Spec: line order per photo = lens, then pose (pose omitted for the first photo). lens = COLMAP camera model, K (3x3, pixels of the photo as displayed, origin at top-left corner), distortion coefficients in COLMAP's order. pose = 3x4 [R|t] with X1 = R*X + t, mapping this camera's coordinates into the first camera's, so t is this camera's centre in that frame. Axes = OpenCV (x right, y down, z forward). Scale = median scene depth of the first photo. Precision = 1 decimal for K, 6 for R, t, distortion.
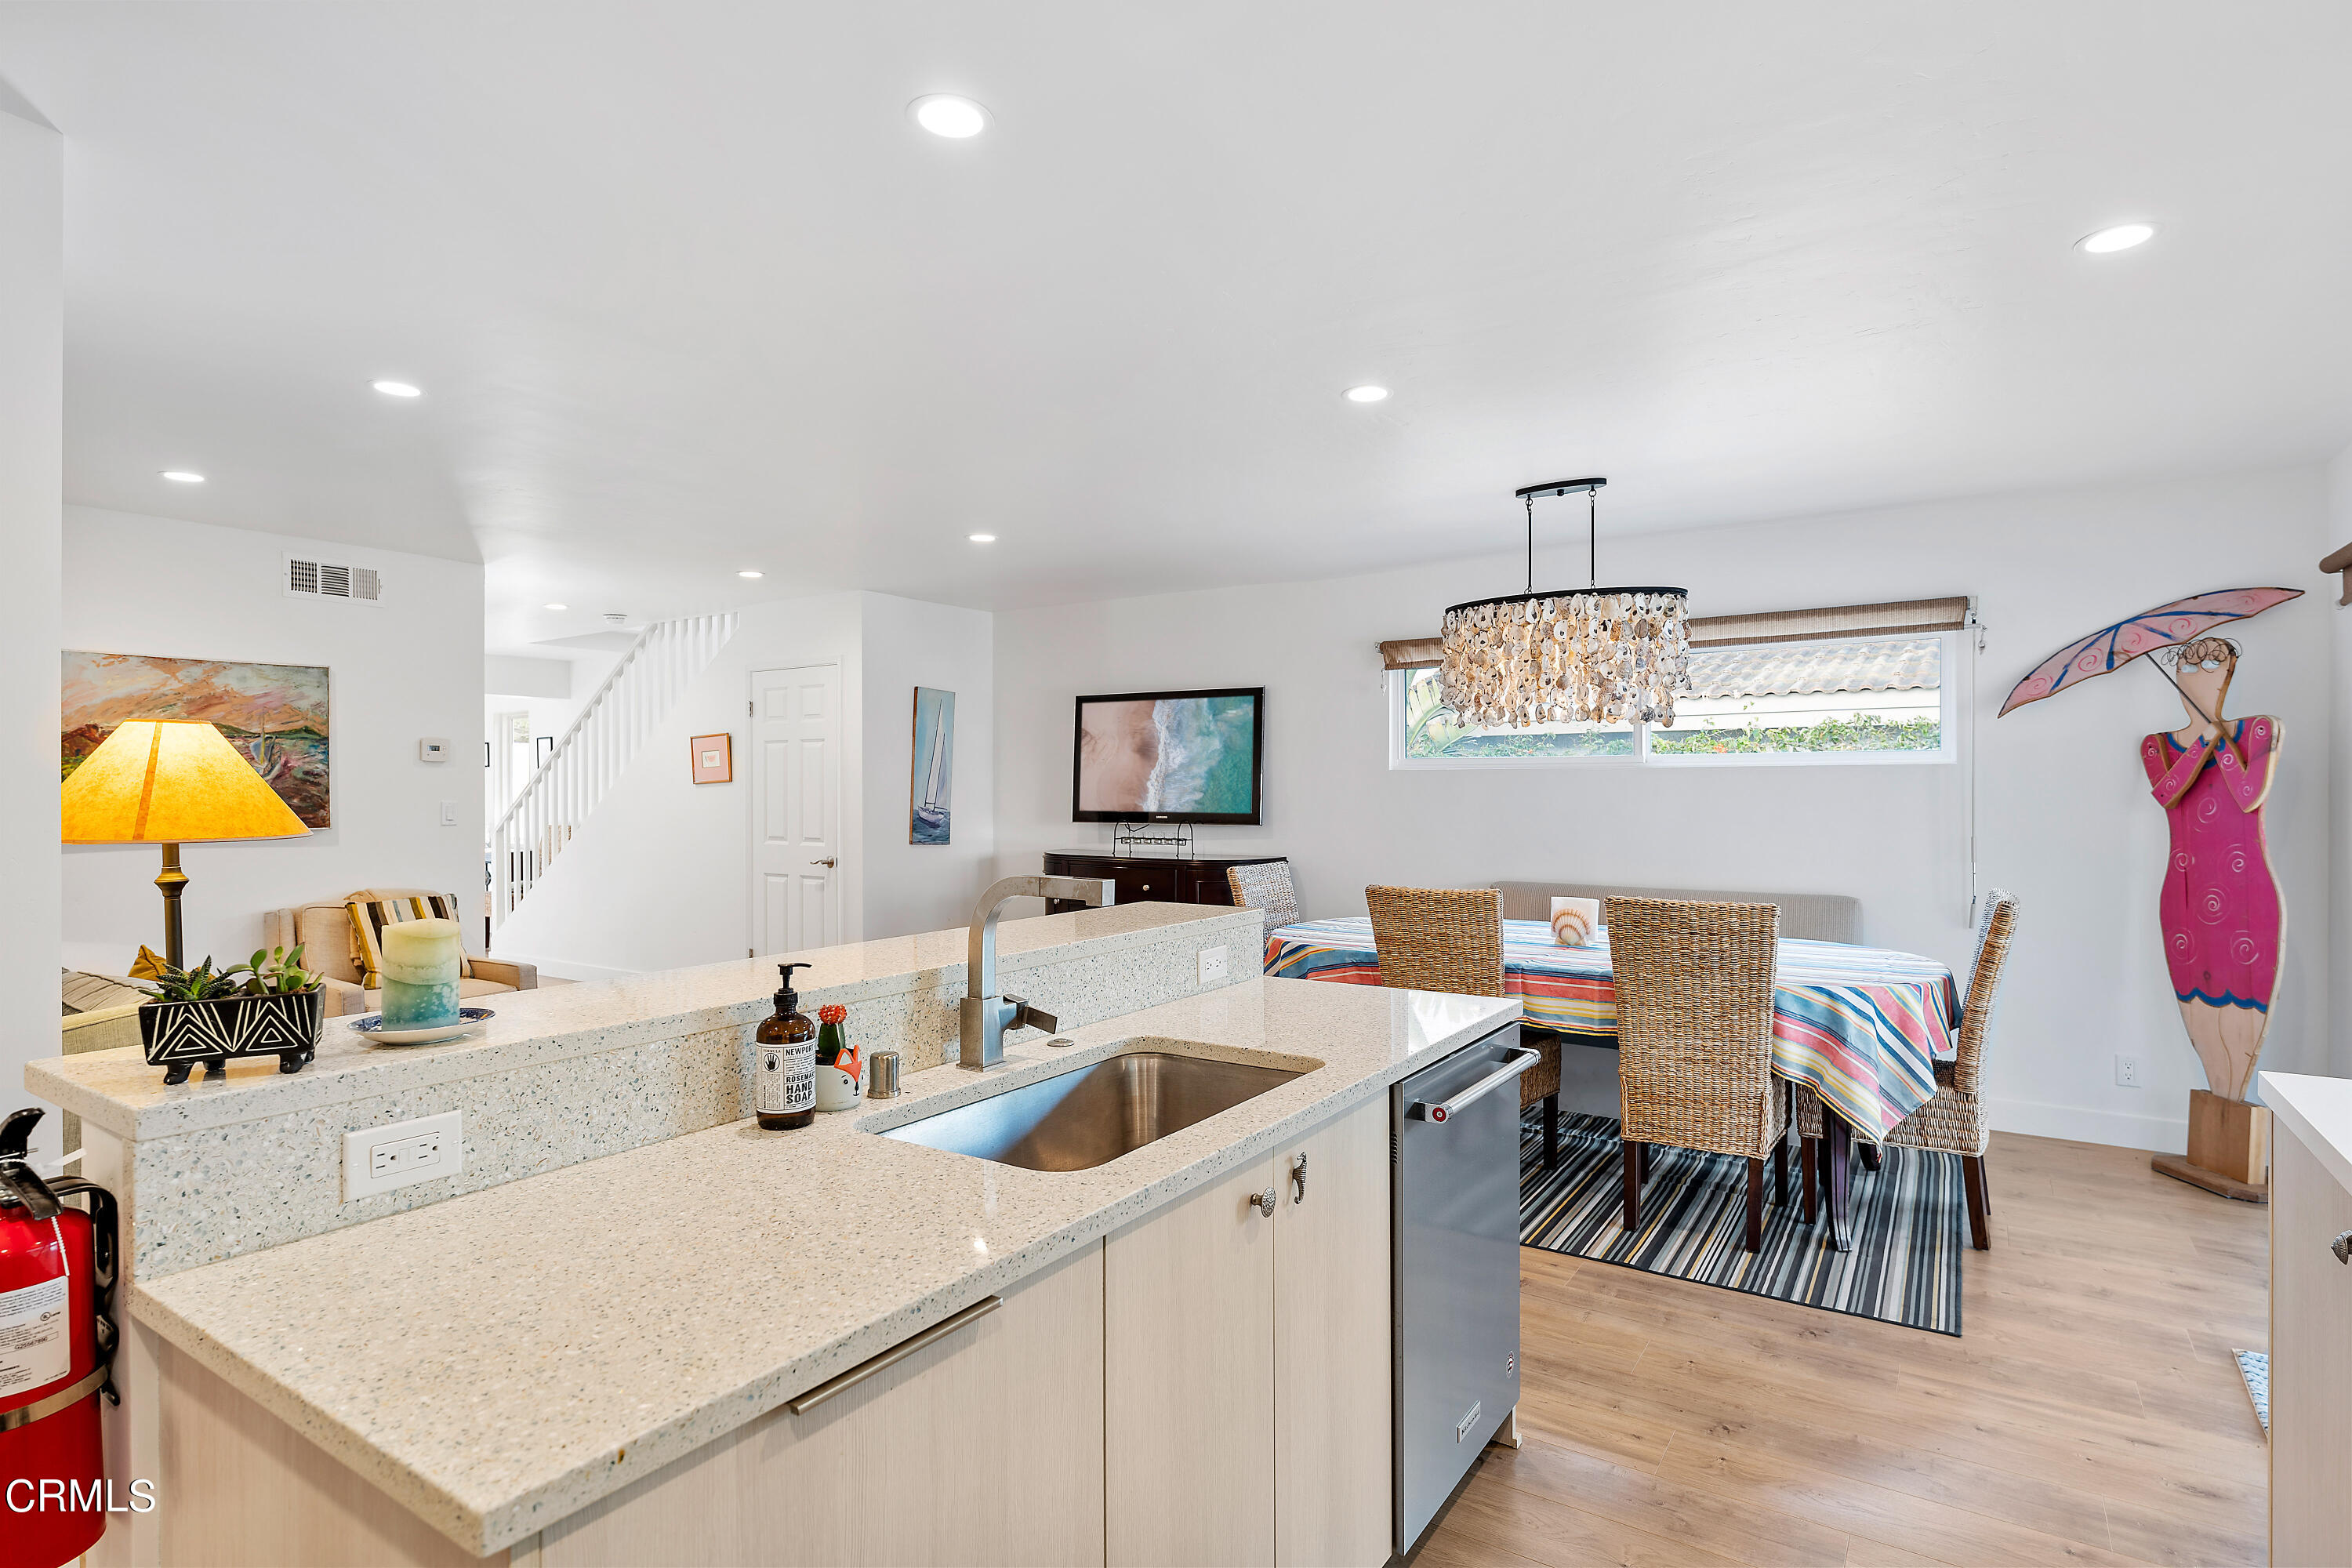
lens RADIAL K [[1187.9, 0, 1174.0], [0, 1187.9, 789.6], [0, 0, 1]] dist [-0.002644, 0.000456]
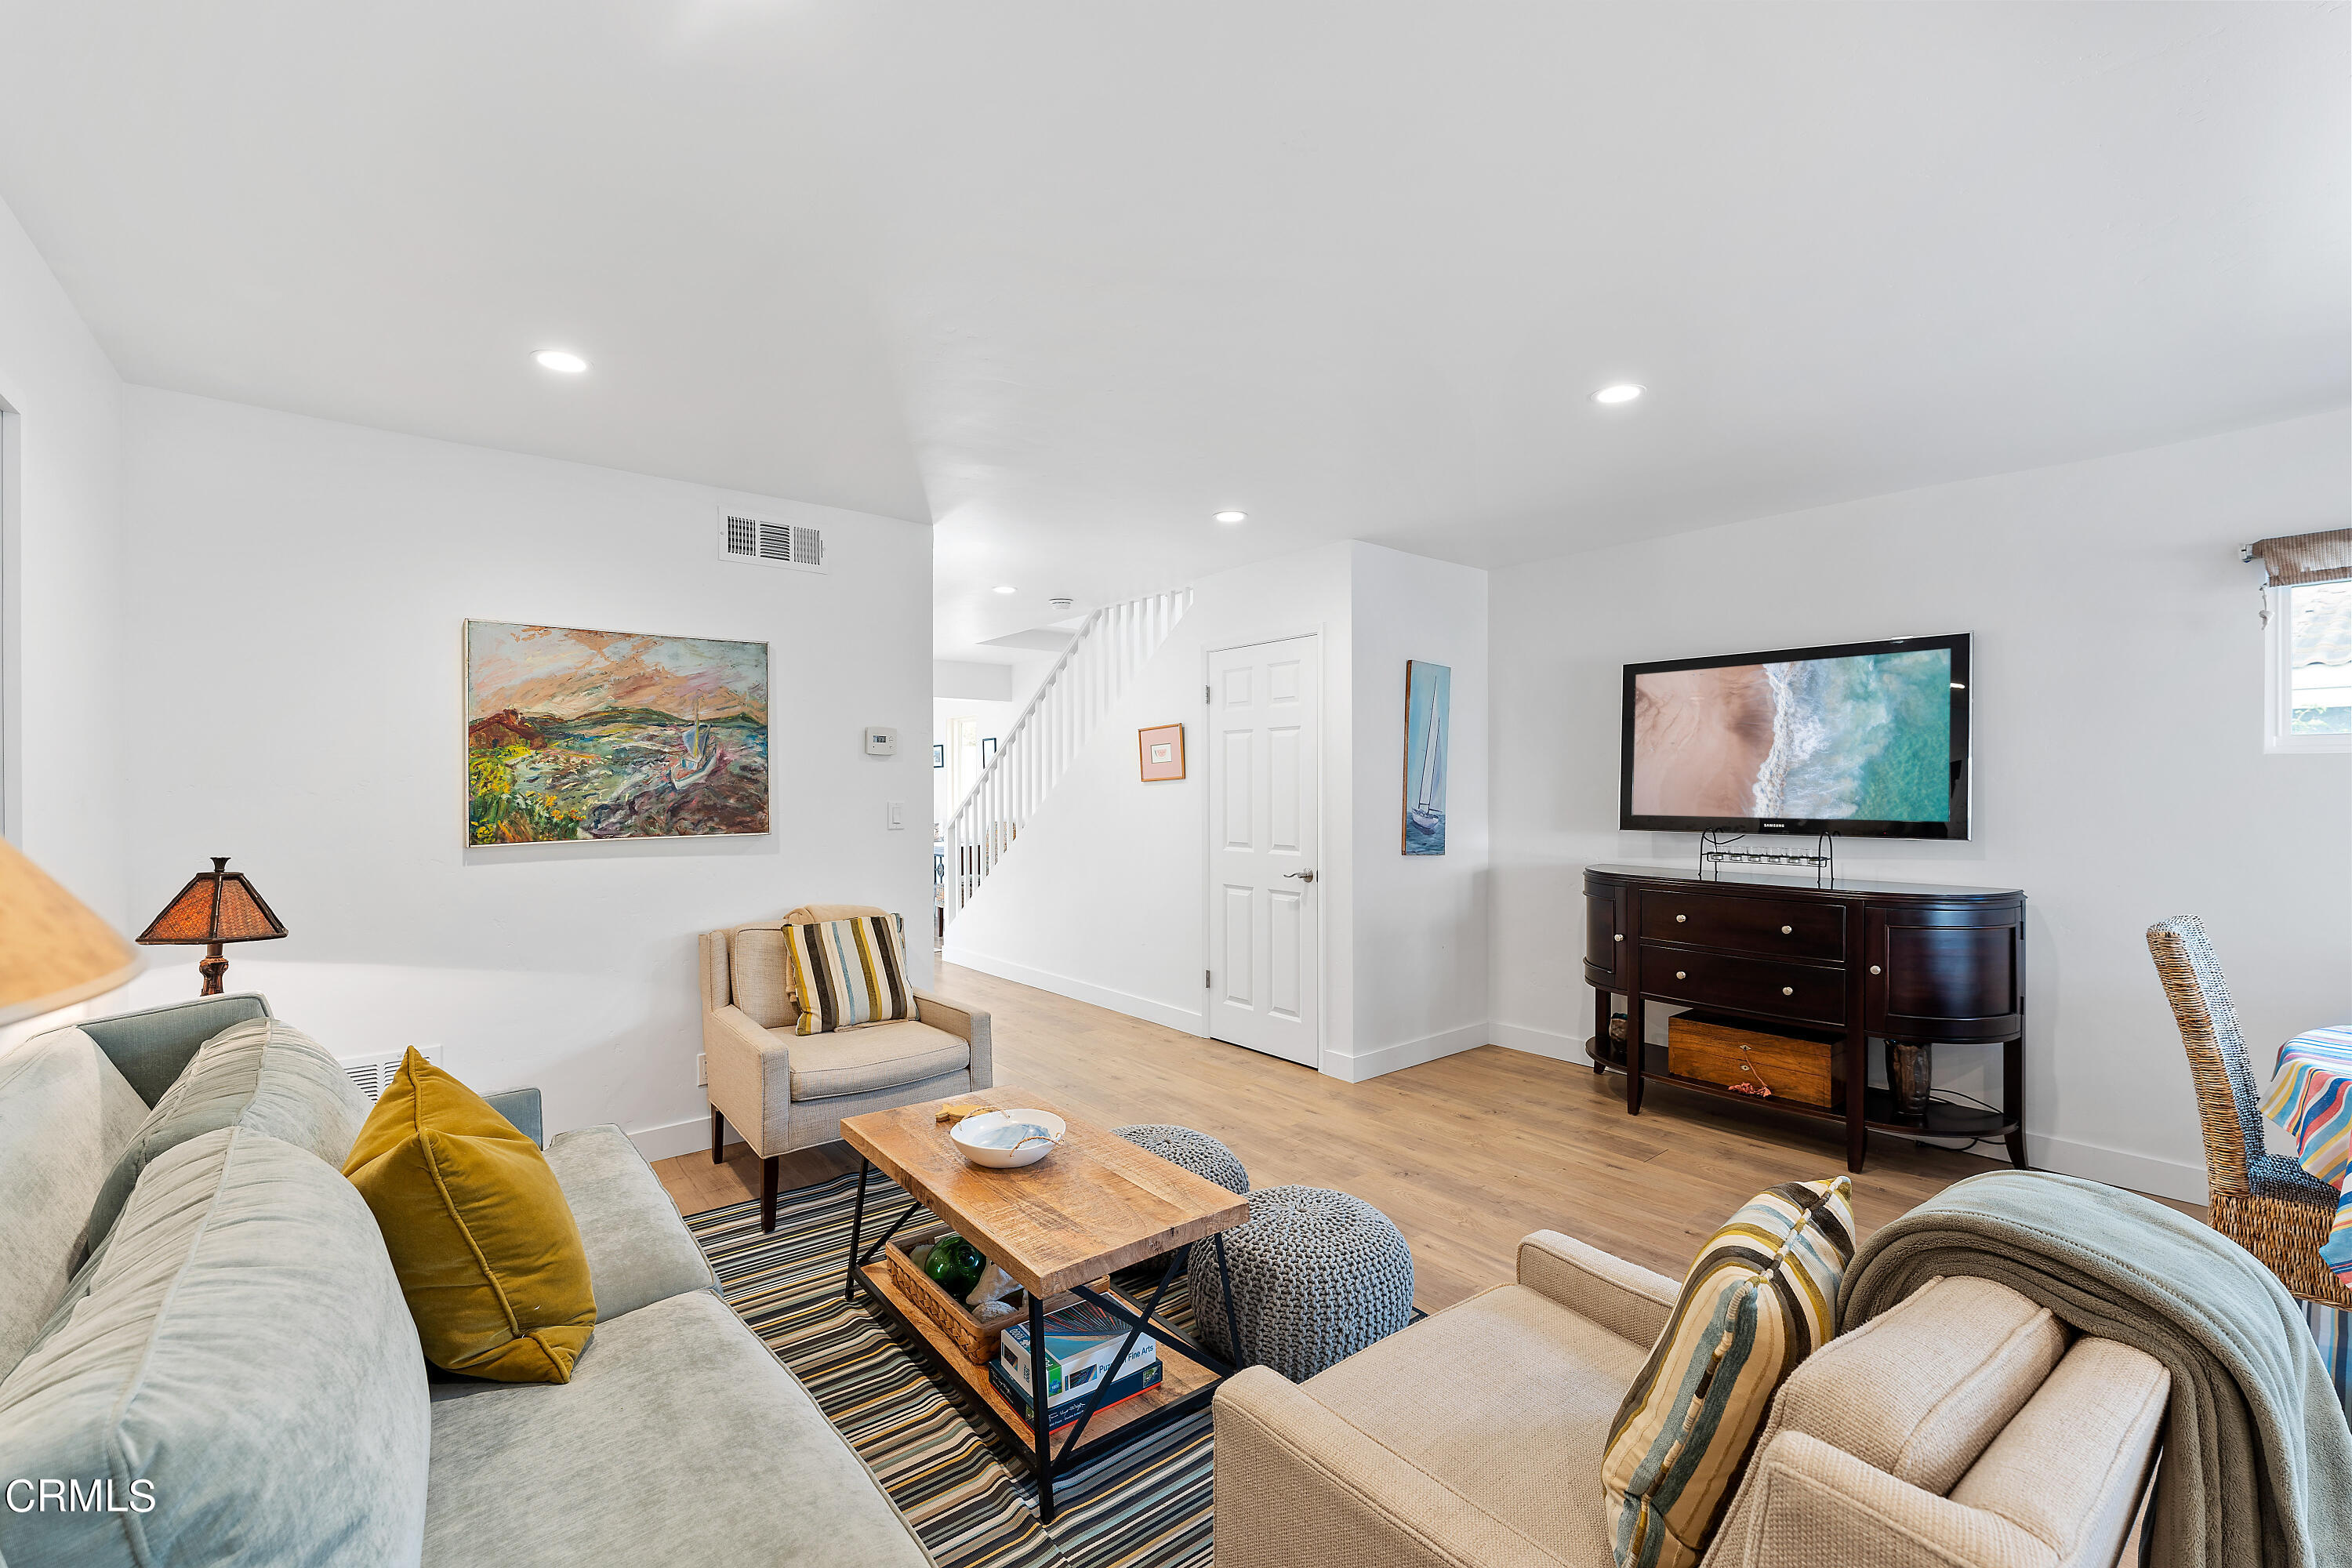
lens RADIAL K [[982.5, 0, 1177.3], [0, 982.5, 785.7], [0, 0, 1]] dist [-0.000835, -0.000188]
pose [[0.957162, -0.001375, -0.289550, -0.266944], [0.000733, 0.999997, -0.002326, 0.000403], [0.289552, 0.002014, 0.957160, 0.480629]]
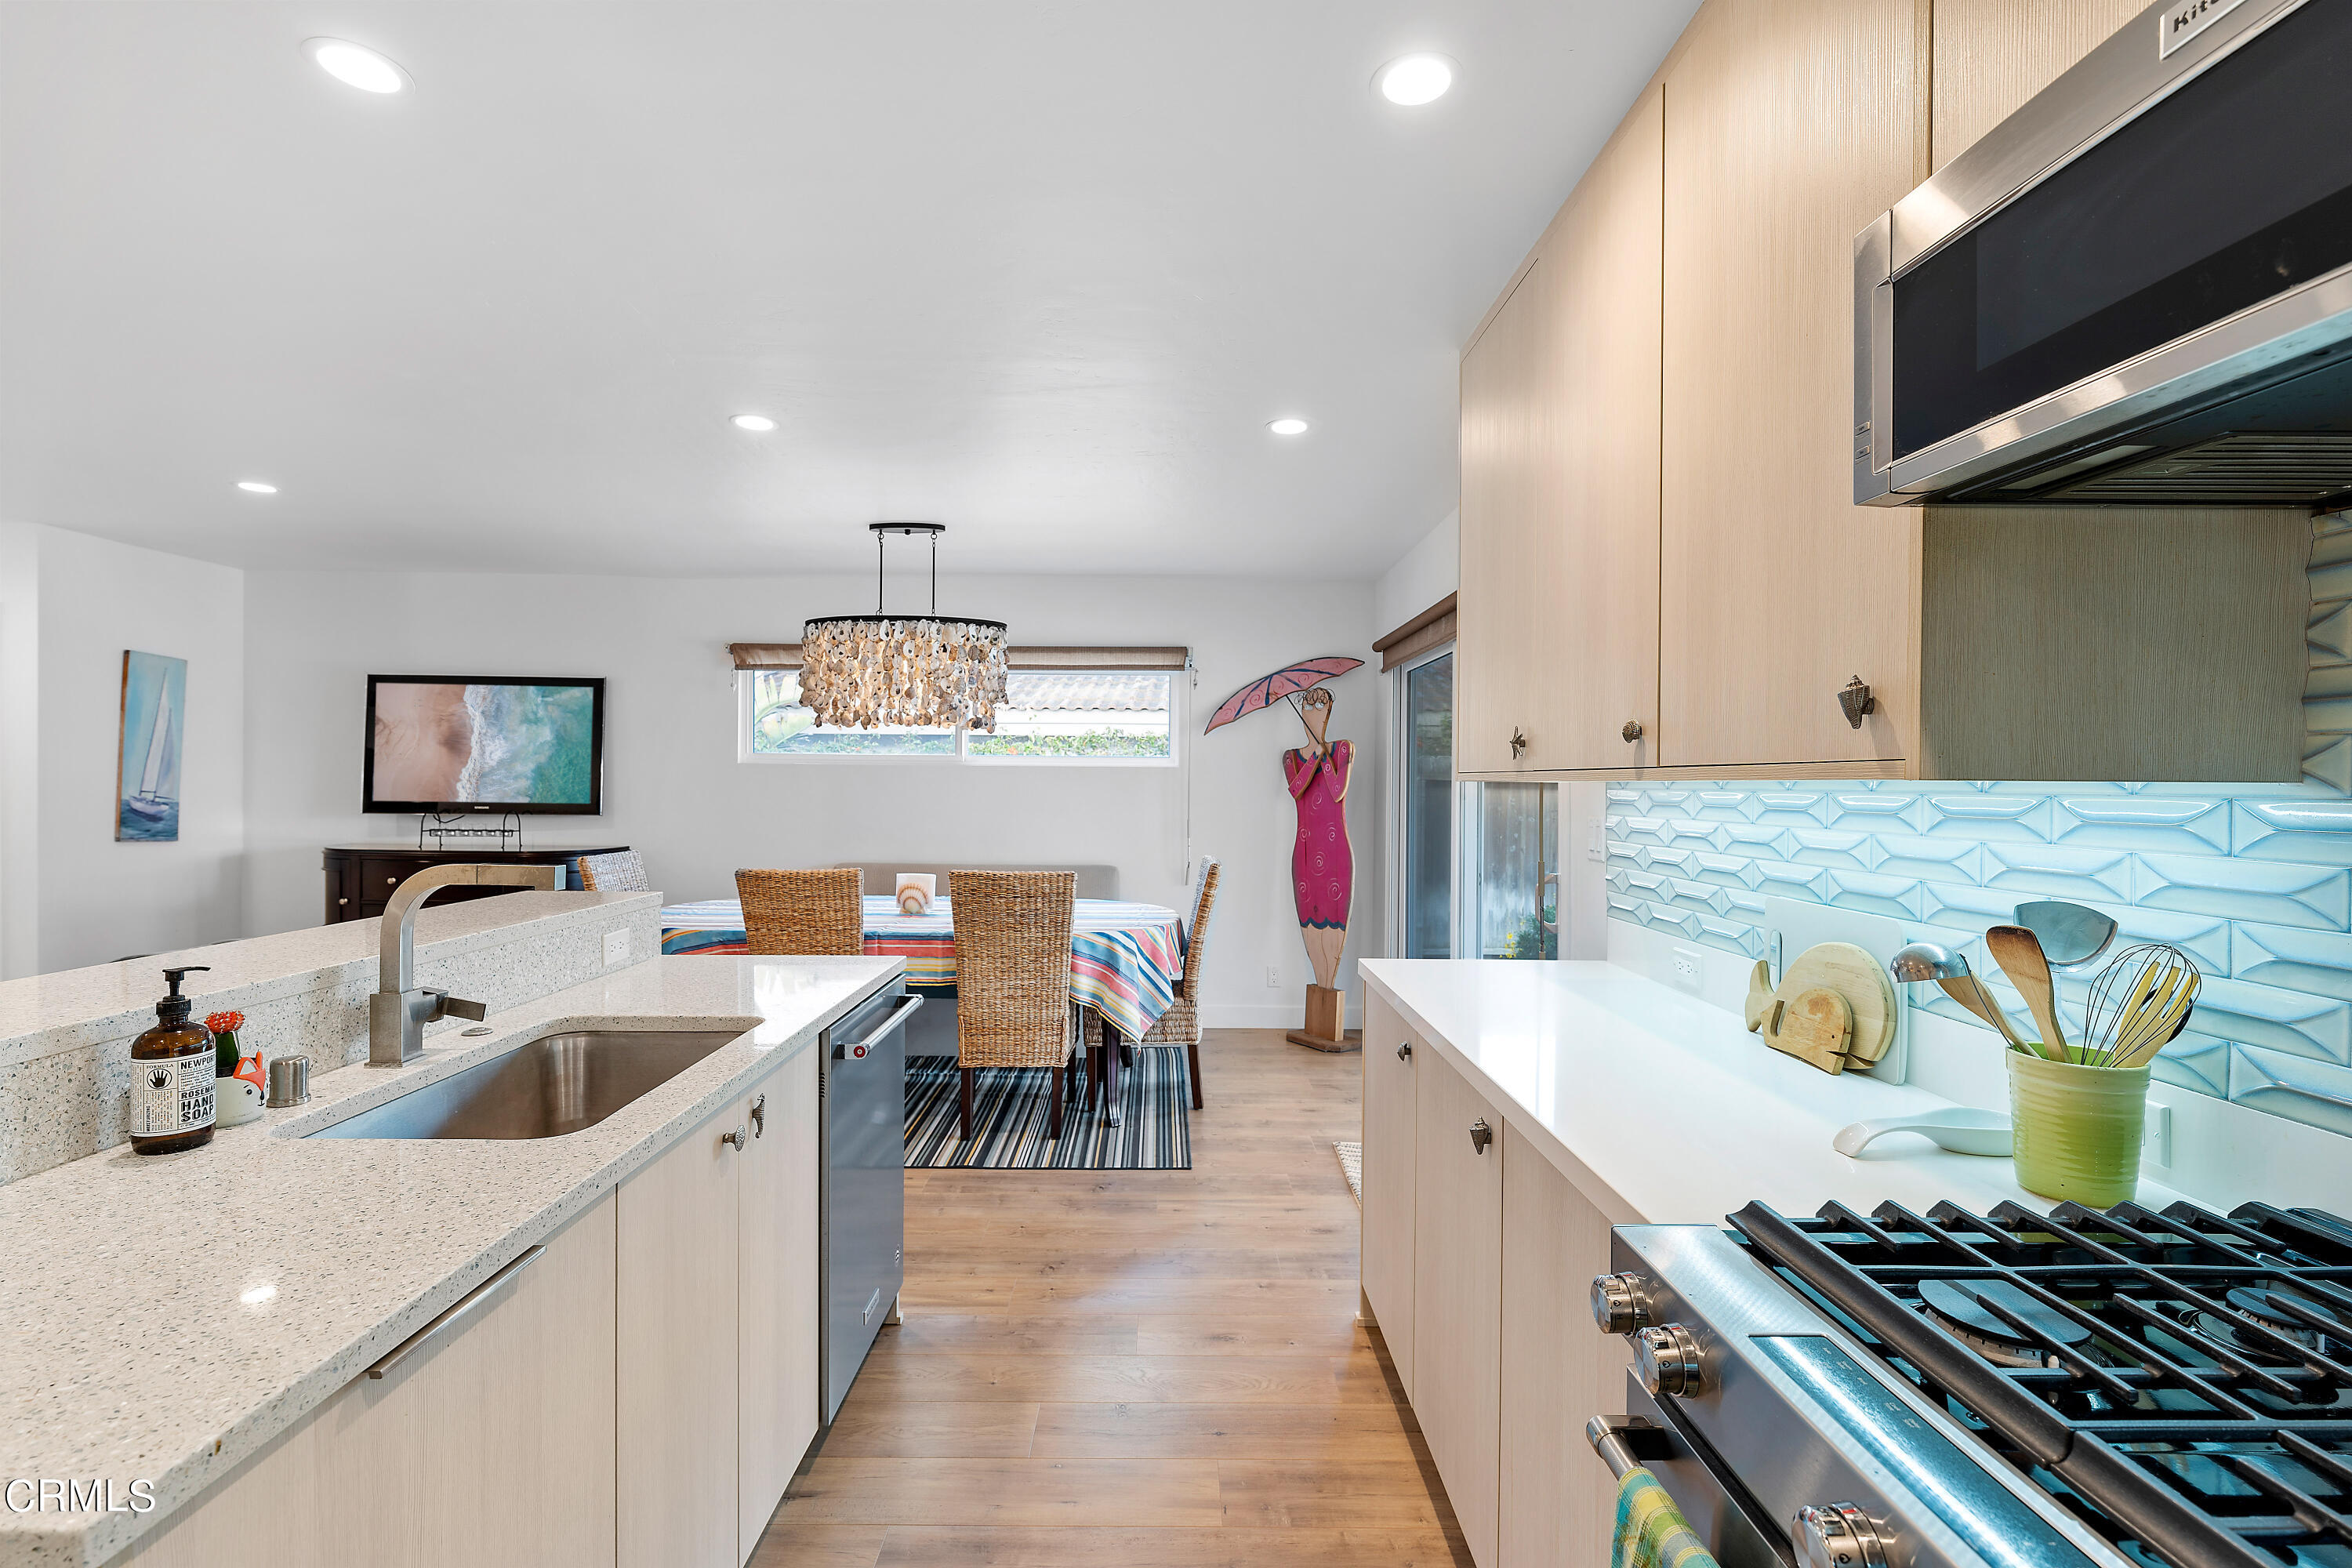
lens RADIAL K [[1073.8, 0, 1171.1], [0, 1073.8, 789.2], [0, 0, 1]] dist [-0.004240, 0.000250]
pose [[0.826254, 0.006717, 0.563258, -0.055238], [-0.010183, 0.999944, 0.003012, 0.000312], [-0.563206, -0.008225, 0.826276, -0.031876]]
